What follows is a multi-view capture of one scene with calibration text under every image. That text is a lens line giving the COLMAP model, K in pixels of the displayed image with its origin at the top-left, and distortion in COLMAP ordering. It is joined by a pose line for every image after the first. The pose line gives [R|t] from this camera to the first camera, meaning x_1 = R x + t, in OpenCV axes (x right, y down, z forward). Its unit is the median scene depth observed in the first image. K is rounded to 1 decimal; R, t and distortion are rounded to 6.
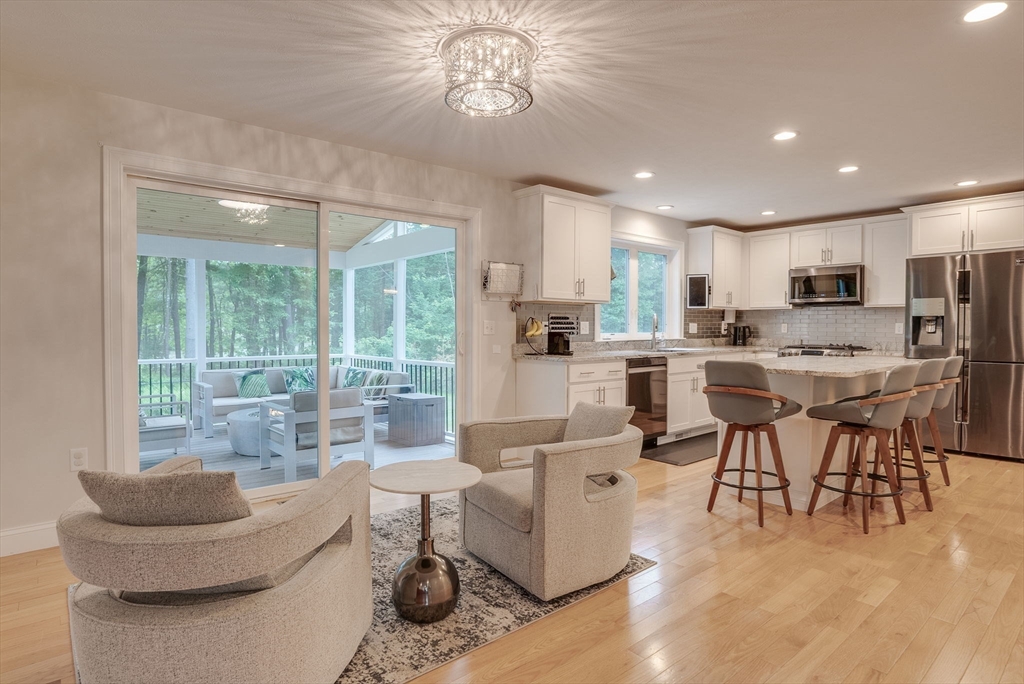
lens RADIAL K [[571.5, 0, 501.5], [0, 571.5, 342.9], [0, 0, 1]] dist [-0.061351, 0.030373]
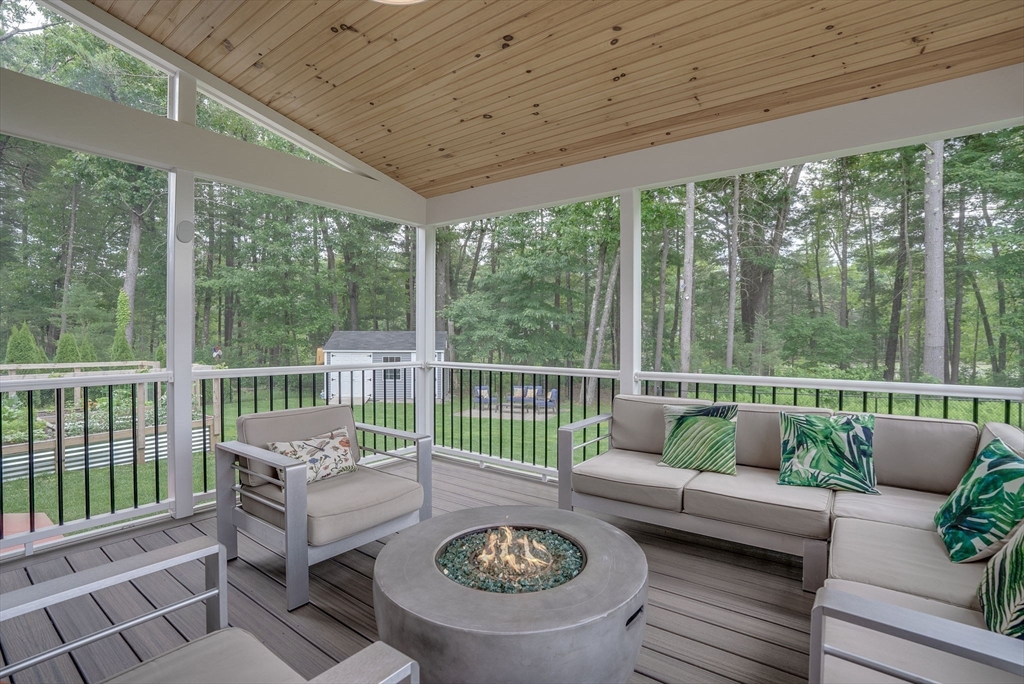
lens RADIAL K [[472.3, 0, 512.7], [0, 472.3, 338.1], [0, 0, 1]] dist [-0.062326, 0.022462]
pose [[0.230942, 0.001971, -0.972966, -0.131762], [-0.019186, 0.999813, -0.002529, -0.003021], [0.972778, 0.019252, 0.230936, 0.899435]]
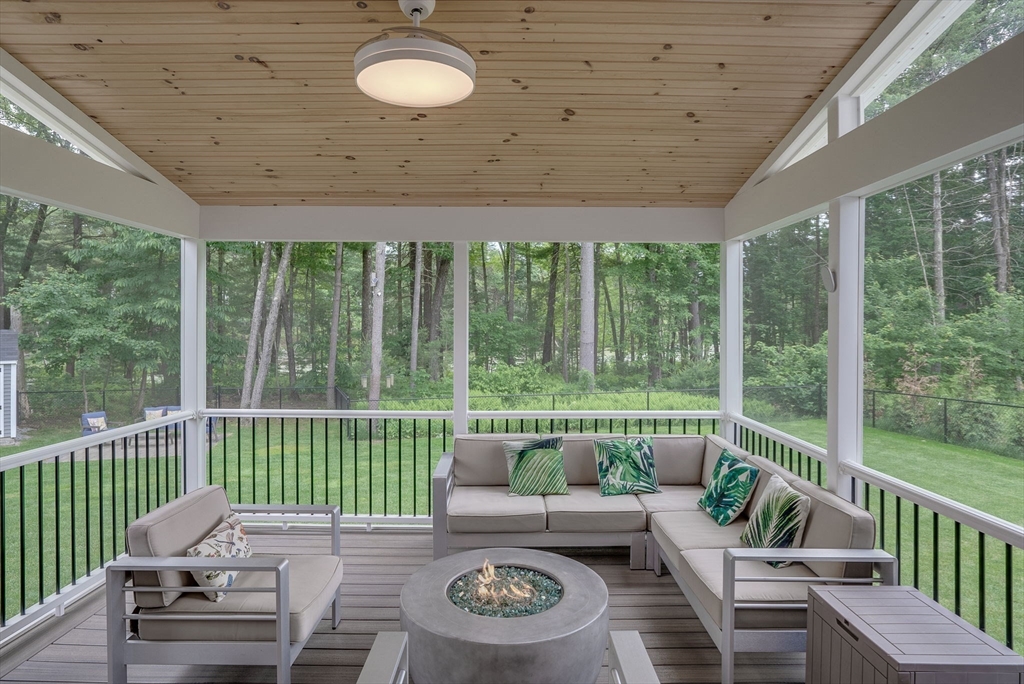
lens RADIAL K [[588.2, 0, 510.6], [0, 588.2, 324.8], [0, 0, 1]] dist [-0.035327, 0.002559]
pose [[0.769746, 0.001073, -0.638350, -0.120022], [-0.015682, 0.999729, -0.017229, -0.061545], [0.638158, 0.023273, 0.769554, 0.645688]]
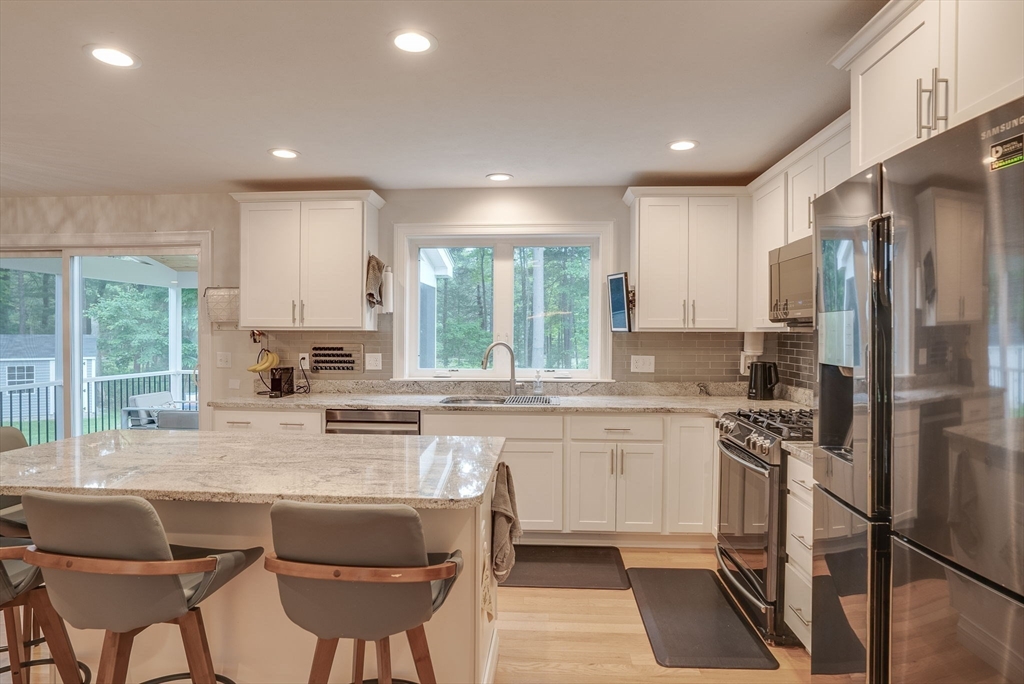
lens RADIAL K [[571.5, 0, 501.5], [0, 571.5, 342.9], [0, 0, 1]] dist [-0.061351, 0.030373]
pose [[0.714332, 0.014461, -0.699657, 0.701061], [-0.021716, 0.999763, -0.001508, -0.047230], [0.699470, 0.016271, 0.714477, 0.511869]]
